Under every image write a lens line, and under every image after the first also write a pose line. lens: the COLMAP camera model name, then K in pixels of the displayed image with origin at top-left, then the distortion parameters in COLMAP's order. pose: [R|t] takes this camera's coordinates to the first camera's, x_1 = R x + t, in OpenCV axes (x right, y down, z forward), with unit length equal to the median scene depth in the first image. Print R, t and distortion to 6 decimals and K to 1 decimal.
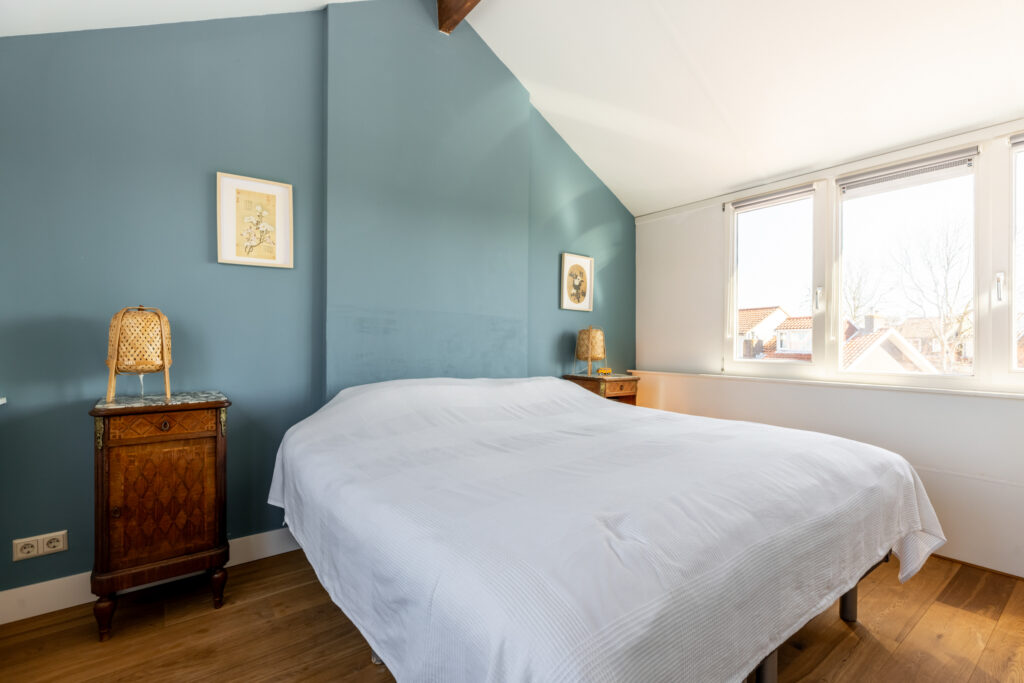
lens RADIAL K [[474.9, 0, 512.0], [0, 474.9, 341.5], [0, 0, 1]] dist [0.003147, 0.000194]
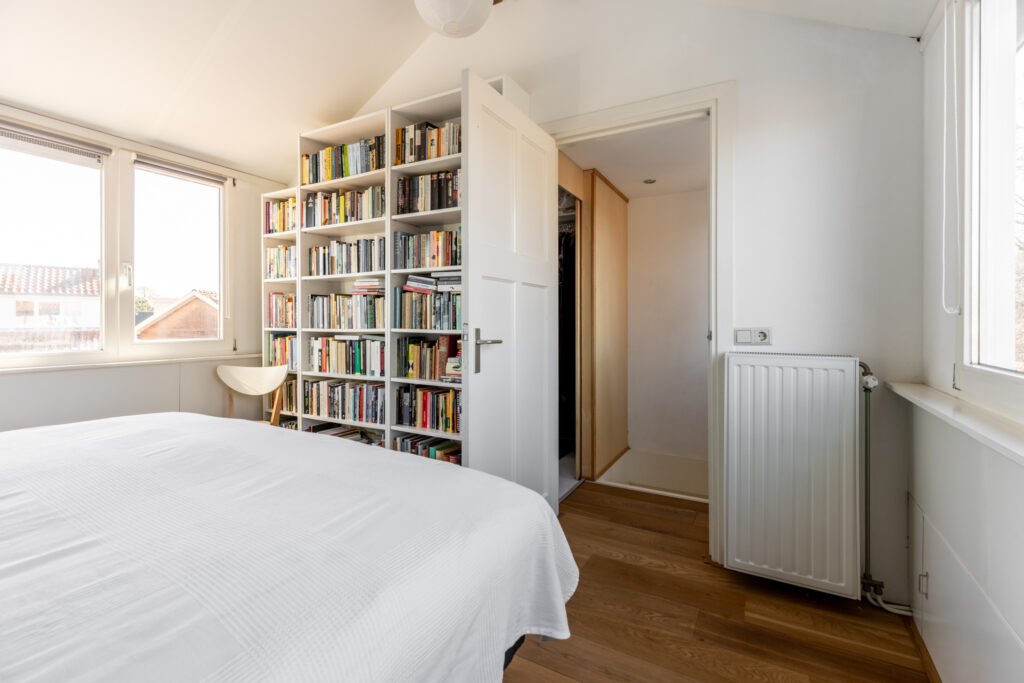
lens RADIAL K [[465.6, 0, 513.0], [0, 465.6, 319.1], [0, 0, 1]] dist [0.006725, 0.000239]
pose [[-0.404517, 0.008198, 0.914494, -0.436458], [0.001163, 0.999964, -0.008450, 0.009605], [-0.914530, -0.002355, -0.404511, 0.563476]]
